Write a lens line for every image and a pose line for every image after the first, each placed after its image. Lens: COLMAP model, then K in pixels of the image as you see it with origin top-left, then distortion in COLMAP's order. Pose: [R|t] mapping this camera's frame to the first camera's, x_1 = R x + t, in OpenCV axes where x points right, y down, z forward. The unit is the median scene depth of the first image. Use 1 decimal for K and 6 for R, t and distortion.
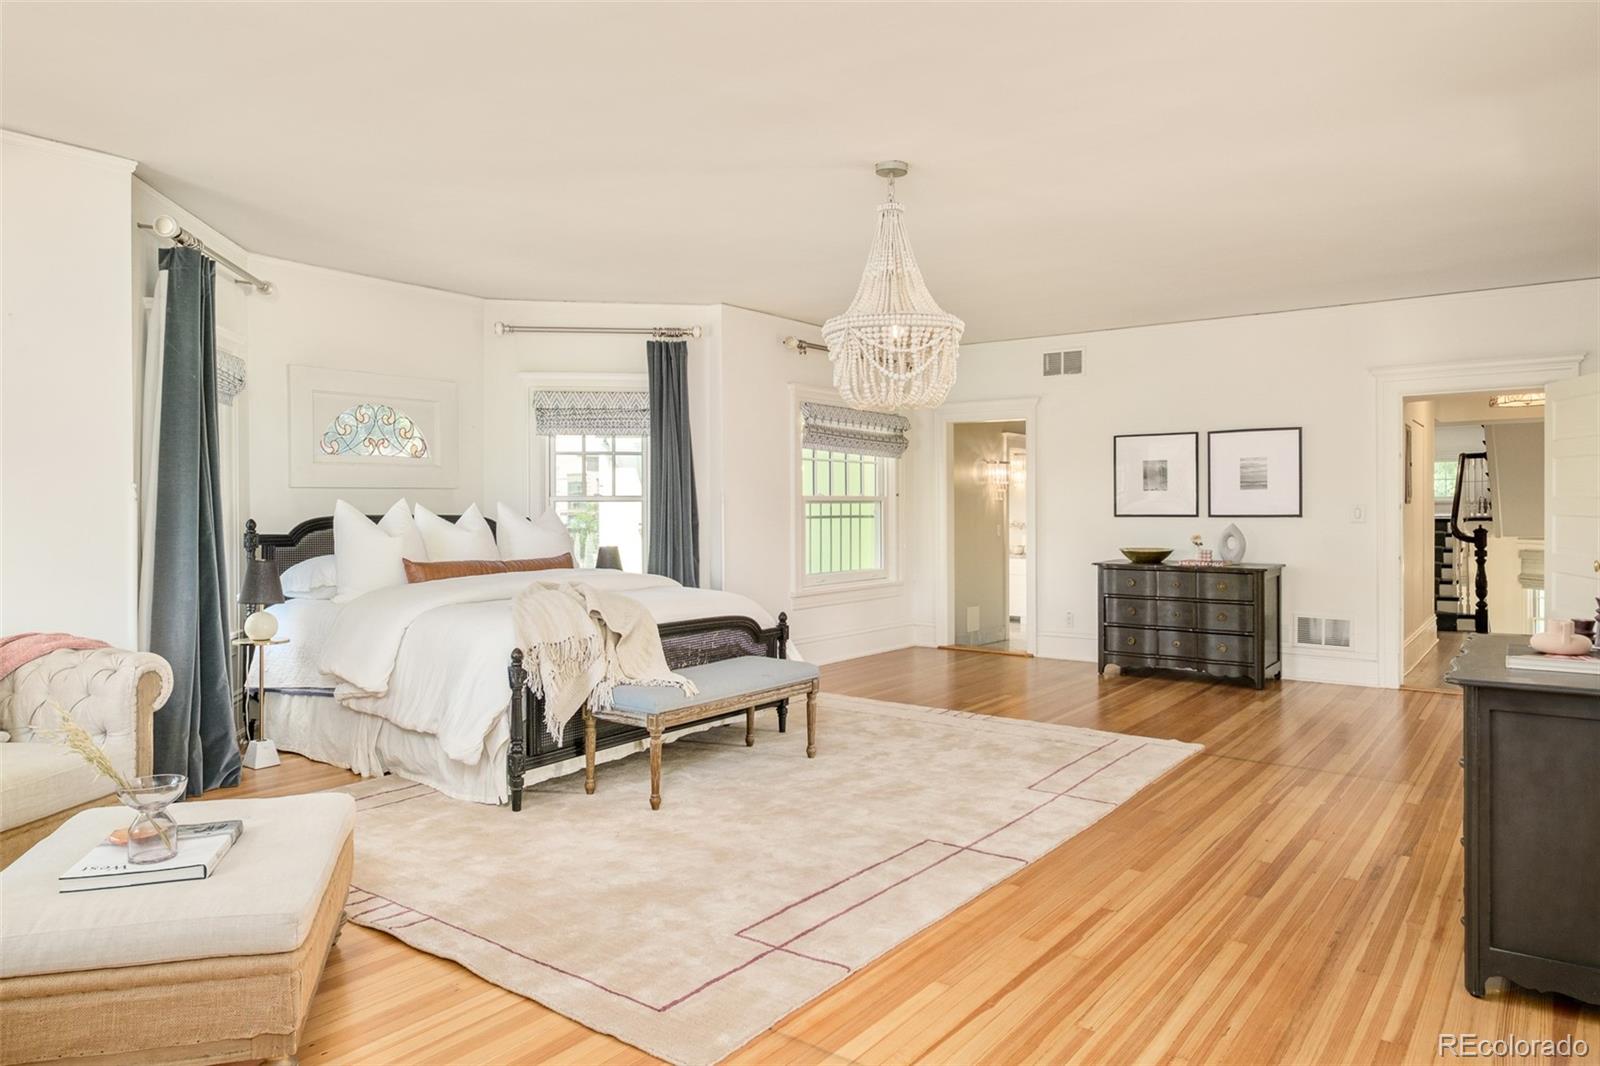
lens RADIAL K [[1026.9, 0, 800.0], [0, 1026.9, 533.0], [0, 0, 1]] dist [-0.003692, -0.000542]
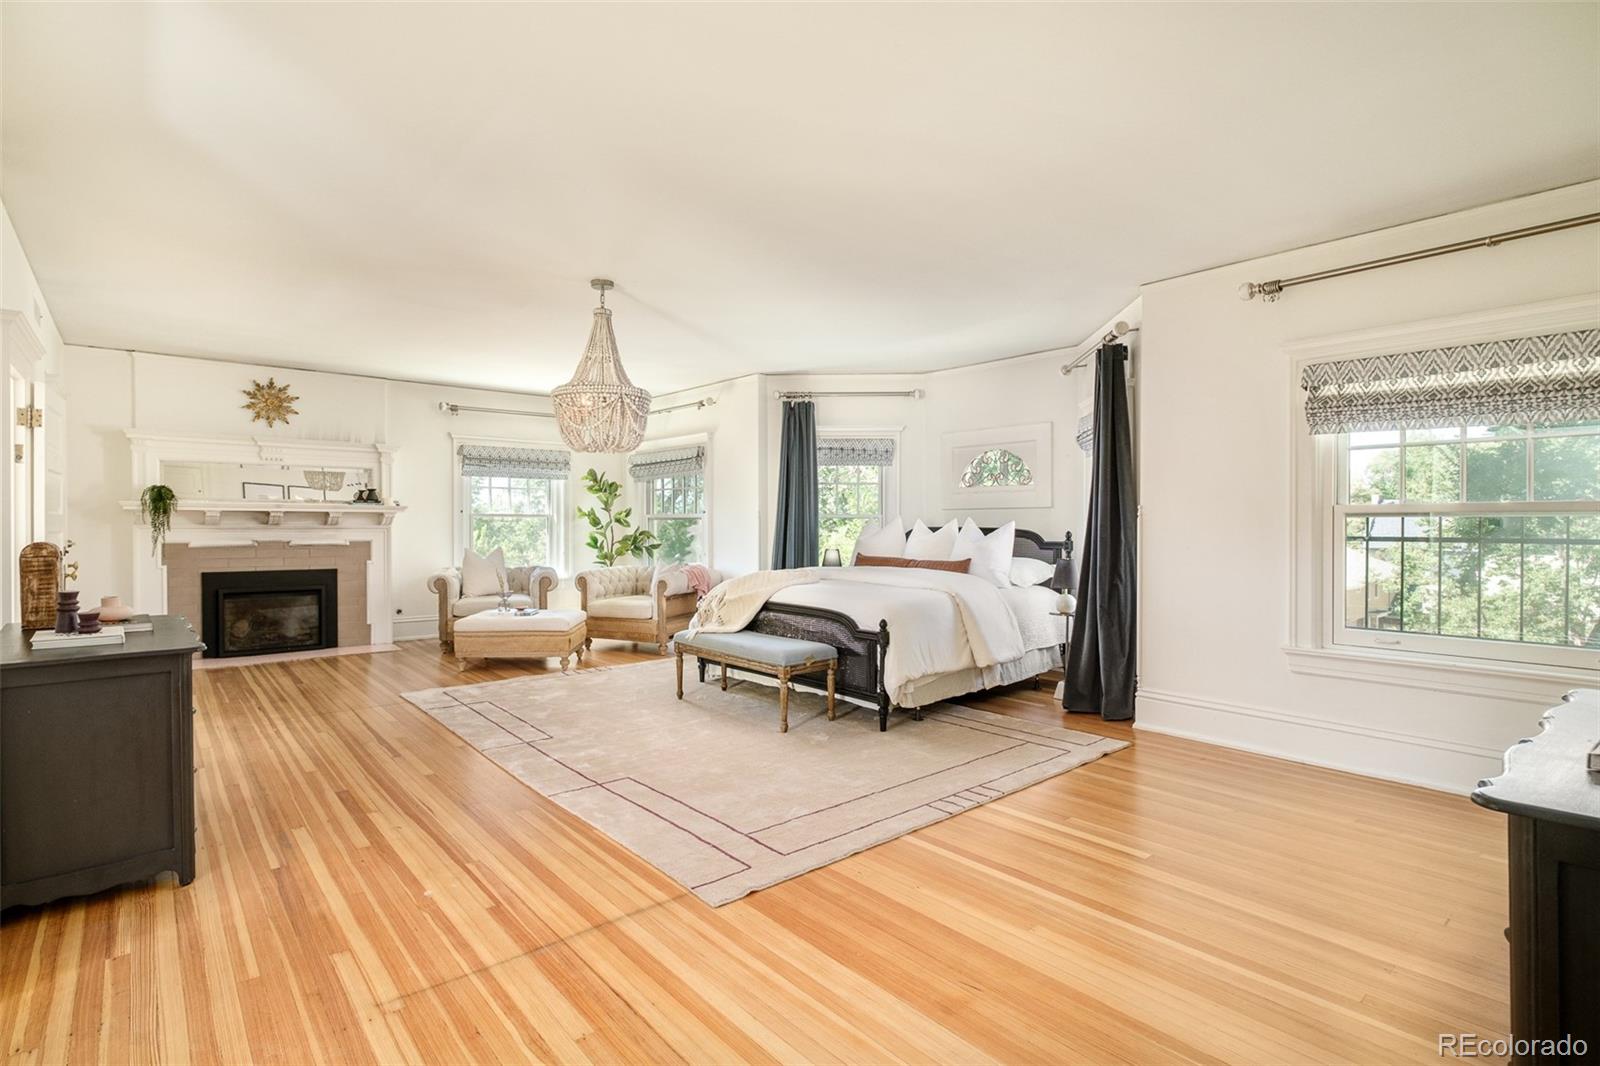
lens RADIAL K [[777.1, 0, 800.0], [0, 777.1, 533.0], [0, 0, 1]] dist [0.001648, 0.000154]
pose [[-0.219721, 0.015339, -0.975442, 1.198947], [-0.019797, 0.999600, 0.020179, -0.043084], [0.975362, 0.023744, -0.219329, 1.633559]]
